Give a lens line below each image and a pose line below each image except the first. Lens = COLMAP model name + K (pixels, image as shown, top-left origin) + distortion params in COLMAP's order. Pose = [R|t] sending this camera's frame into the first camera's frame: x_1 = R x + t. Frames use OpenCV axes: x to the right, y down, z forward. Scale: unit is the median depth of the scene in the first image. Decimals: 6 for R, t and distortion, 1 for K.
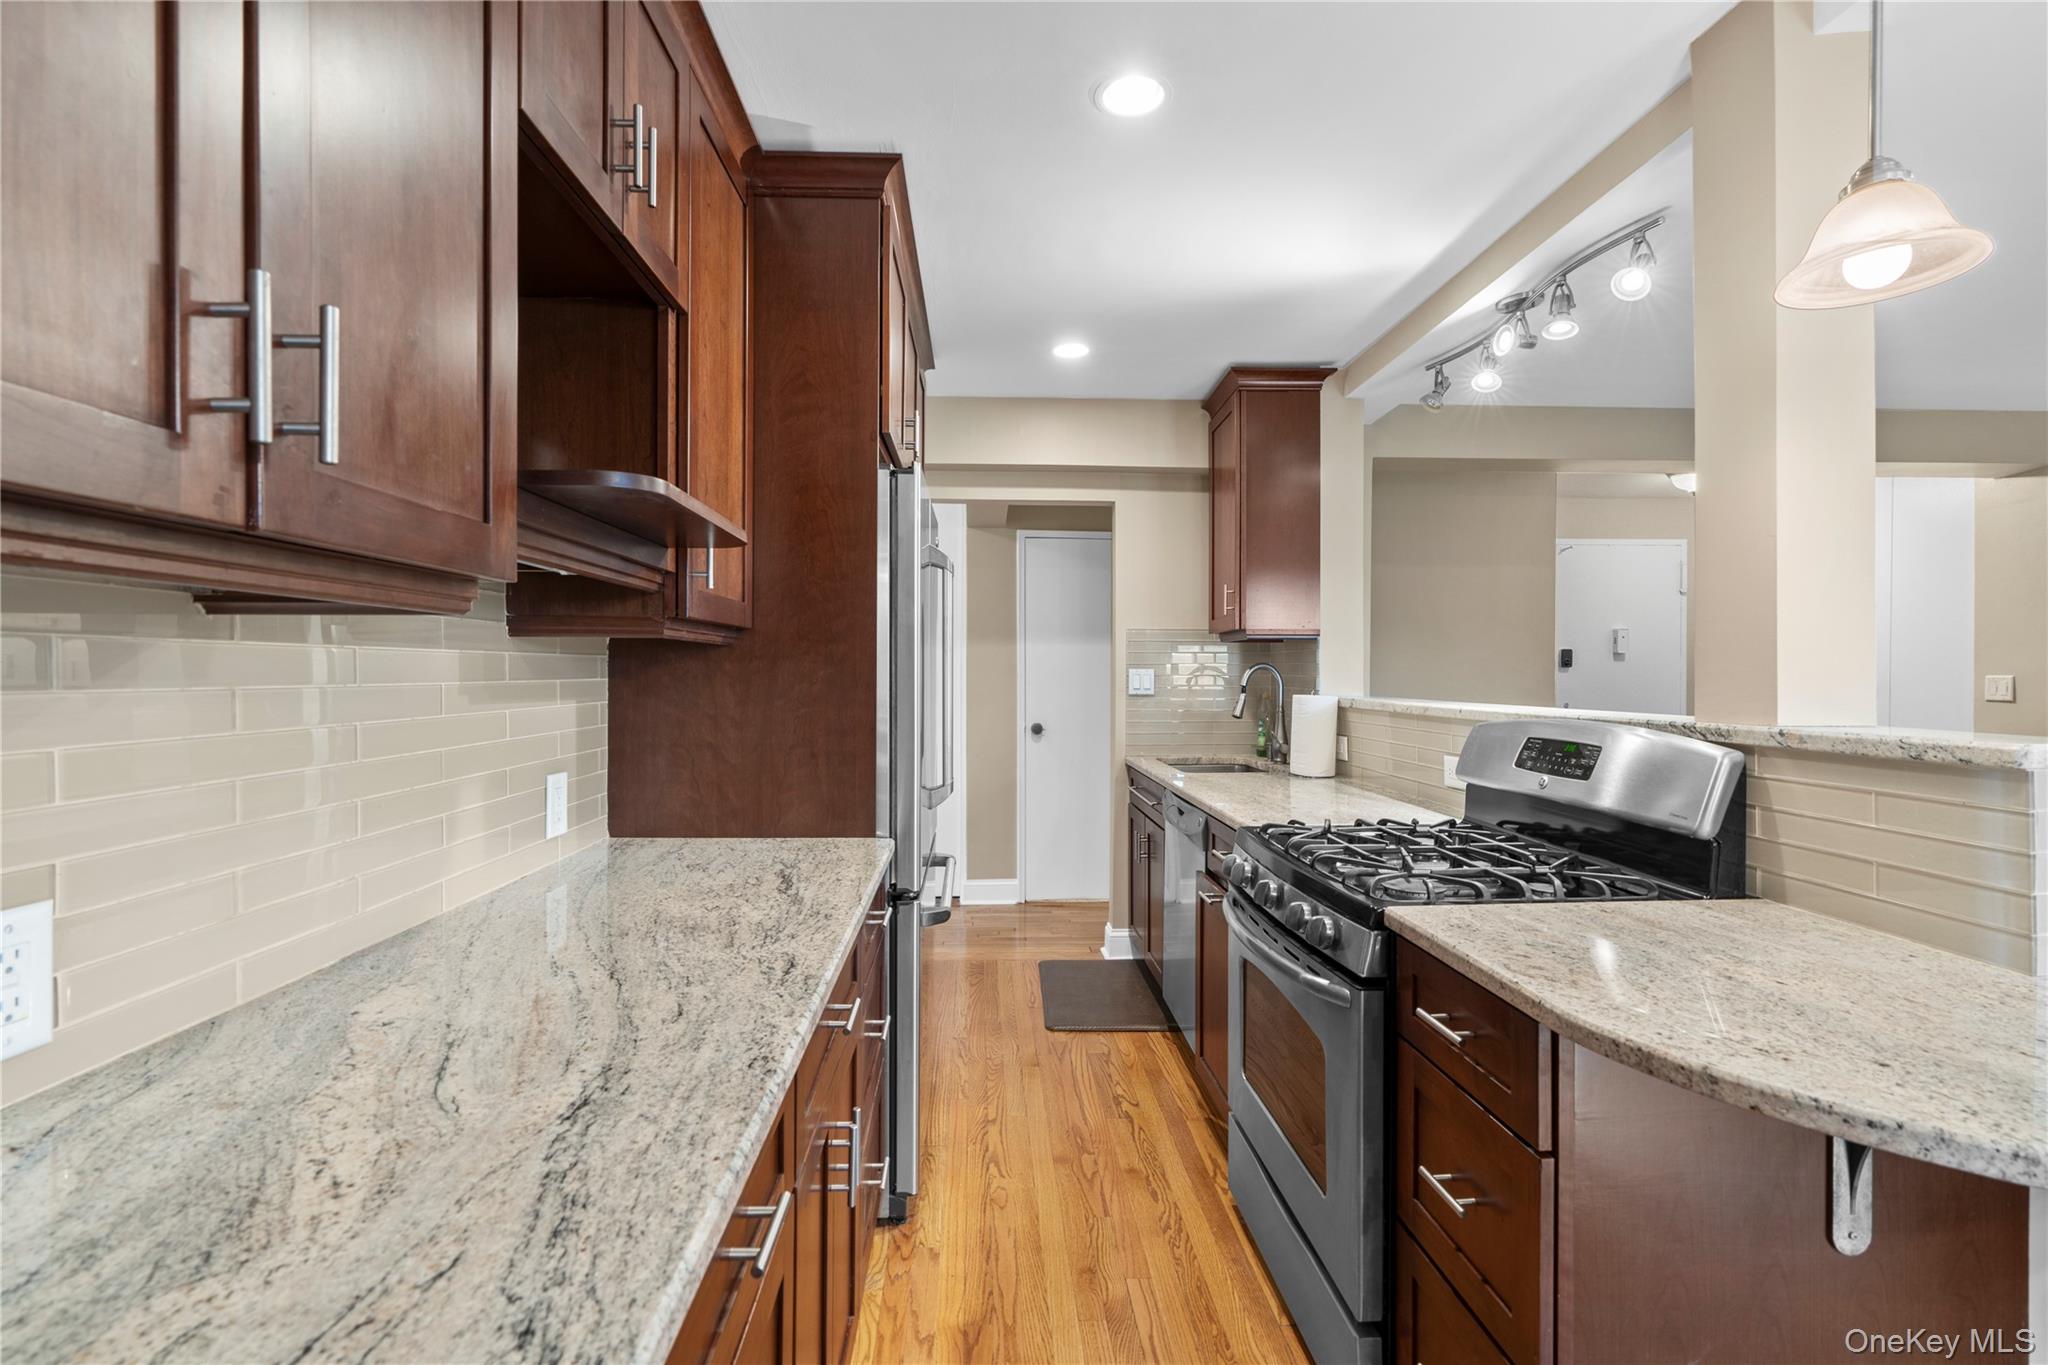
lens RADIAL K [[936.4, 0, 1024.3], [0, 936.4, 670.5], [0, 0, 1]] dist [-0.012762, 0.004638]
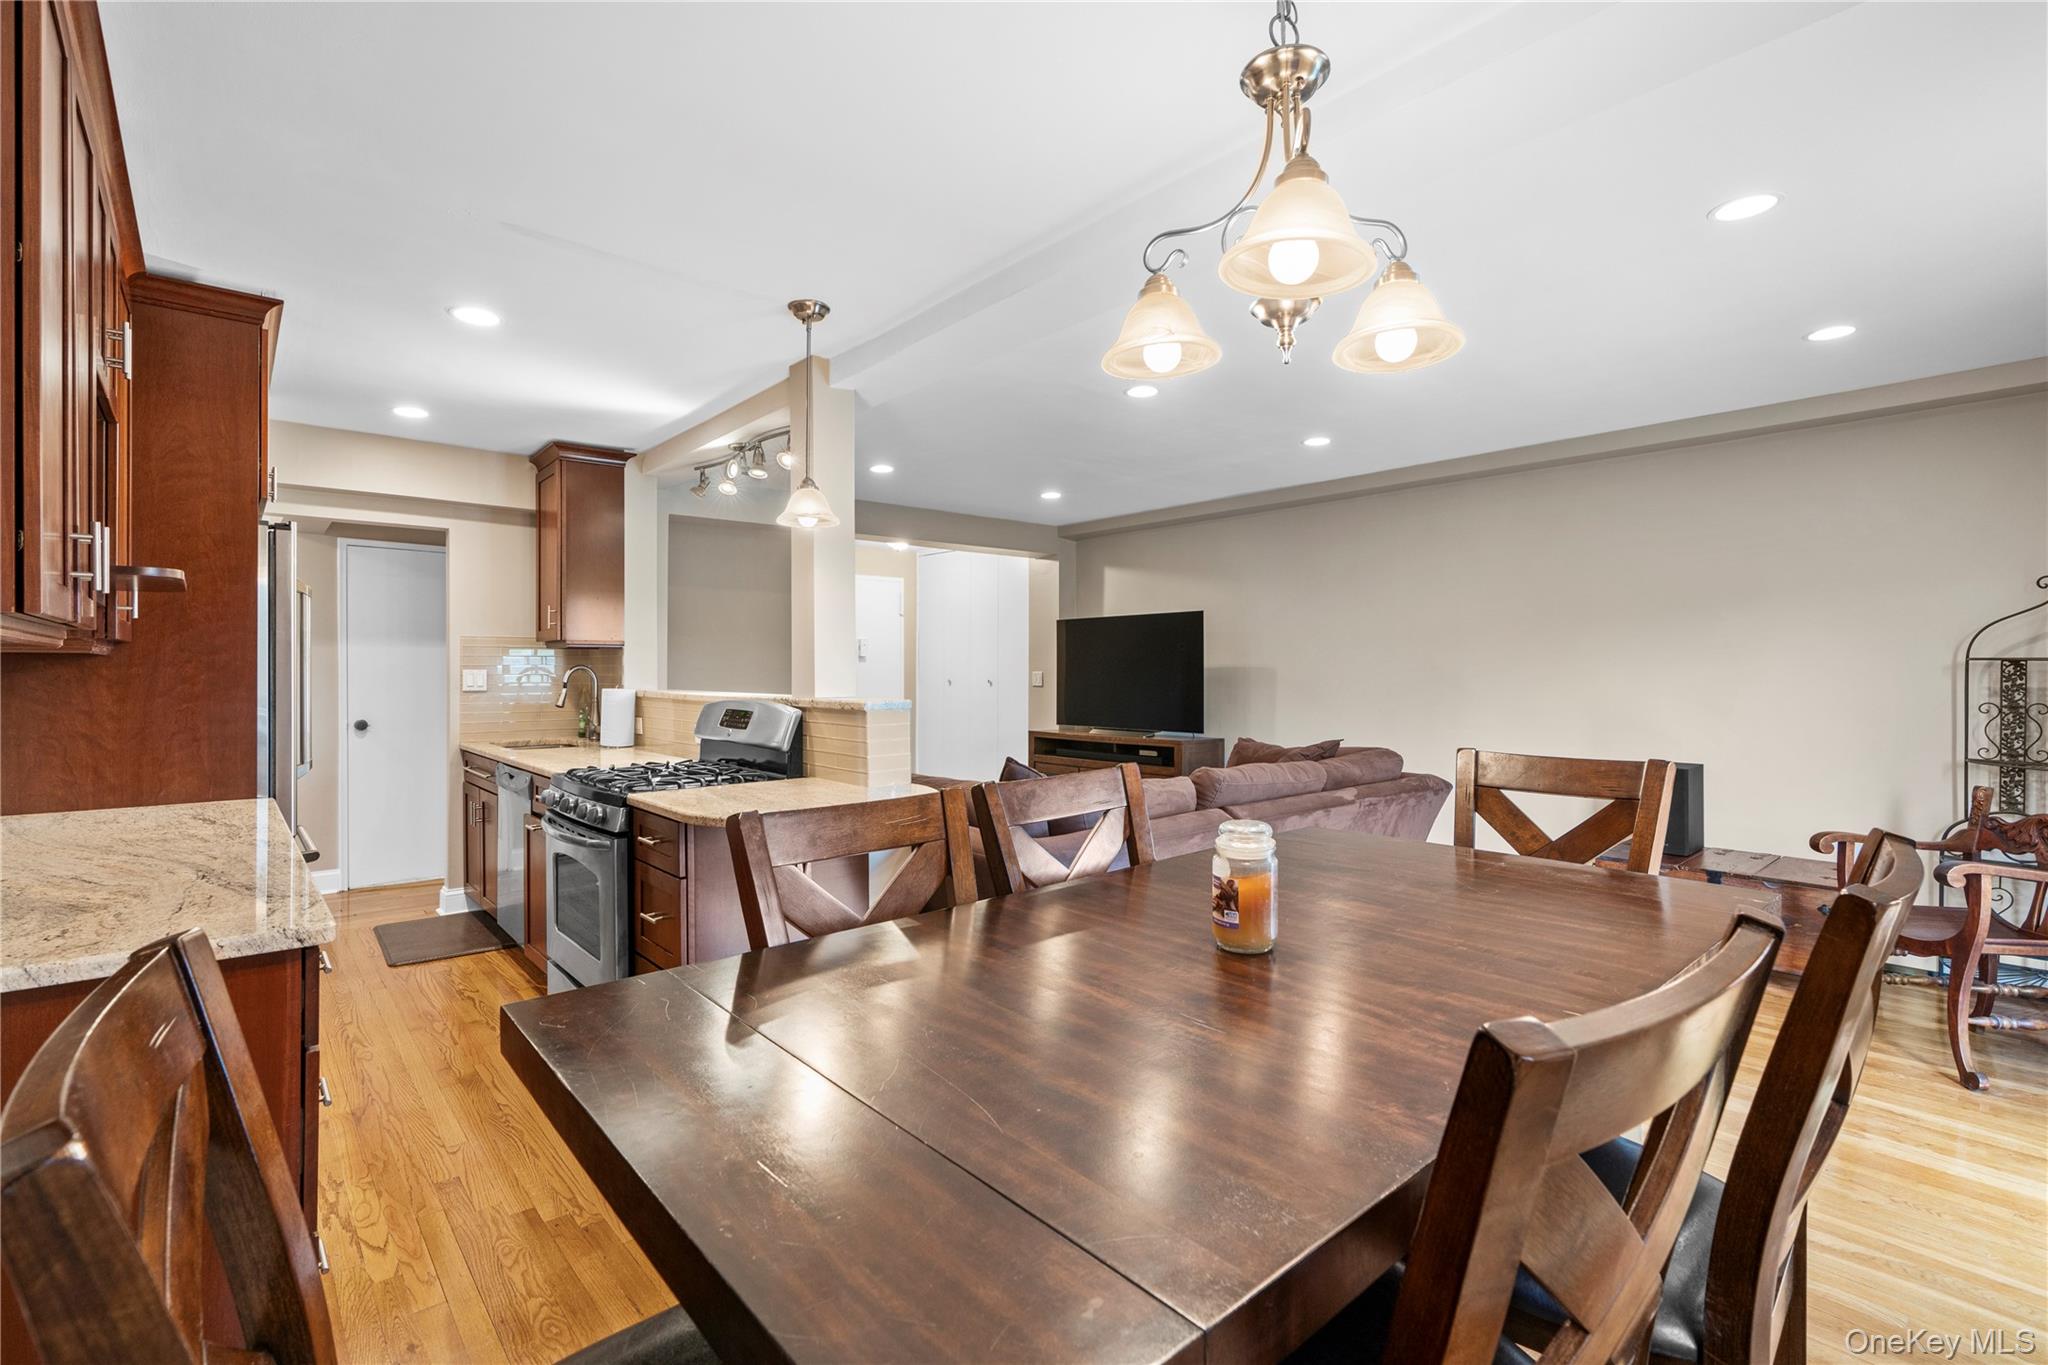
lens RADIAL K [[936.4, 0, 1024.3], [0, 936.4, 670.5], [0, 0, 1]] dist [-0.012762, 0.004638]
pose [[0.786096, -0.004197, 0.618090, -0.077160], [0.001314, 0.999986, 0.005119, -0.007175], [-0.618103, -0.003212, 0.786090, -0.481384]]
